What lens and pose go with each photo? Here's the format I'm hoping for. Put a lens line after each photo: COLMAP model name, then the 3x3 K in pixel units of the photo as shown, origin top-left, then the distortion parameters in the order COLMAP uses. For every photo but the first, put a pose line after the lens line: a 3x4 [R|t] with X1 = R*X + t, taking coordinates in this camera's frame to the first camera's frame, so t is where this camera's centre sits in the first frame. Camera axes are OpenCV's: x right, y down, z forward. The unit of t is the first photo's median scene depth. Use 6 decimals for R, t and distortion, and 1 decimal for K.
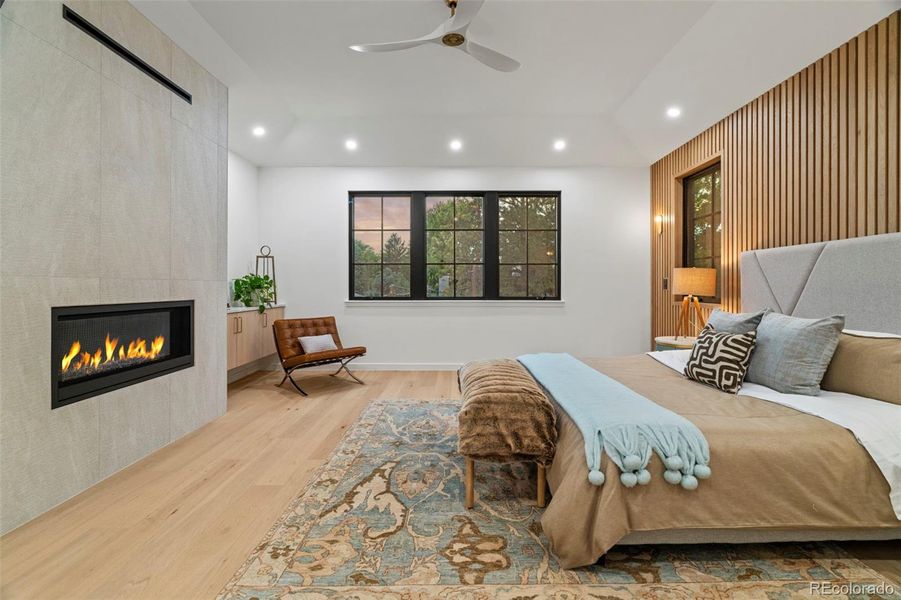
lens RADIAL K [[406.5, 0, 450.9], [0, 406.5, 287.2], [0, 0, 1]] dist [-0.009313, 0.002502]
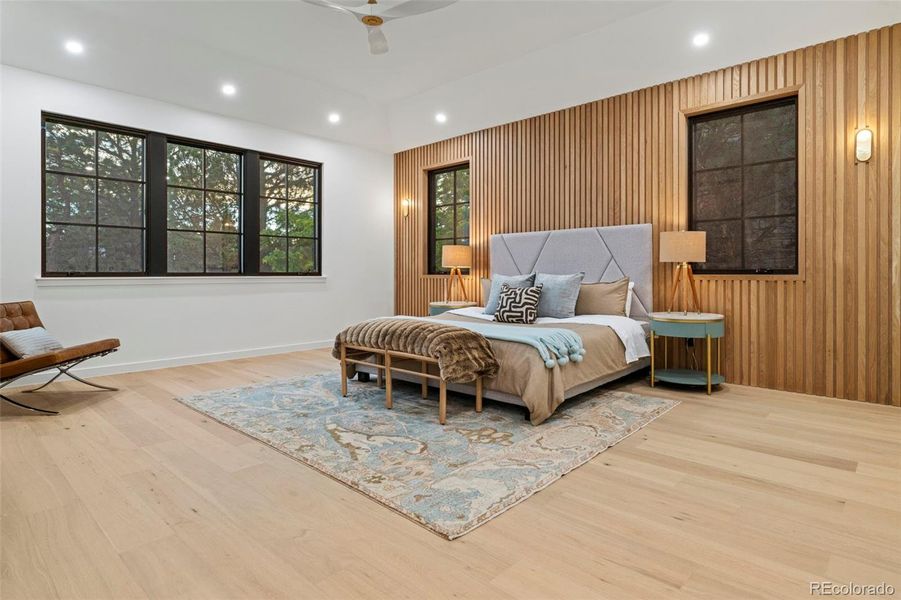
lens RADIAL K [[486.2, 0, 448.5], [0, 486.2, 274.1], [0, 0, 1]] dist [-0.009247, 0.001202]
pose [[0.684517, -0.001152, 0.728996, -0.826591], [0.002723, 0.999996, -0.000977, 0.066842], [-0.728992, 0.002654, 0.684518, -0.029157]]
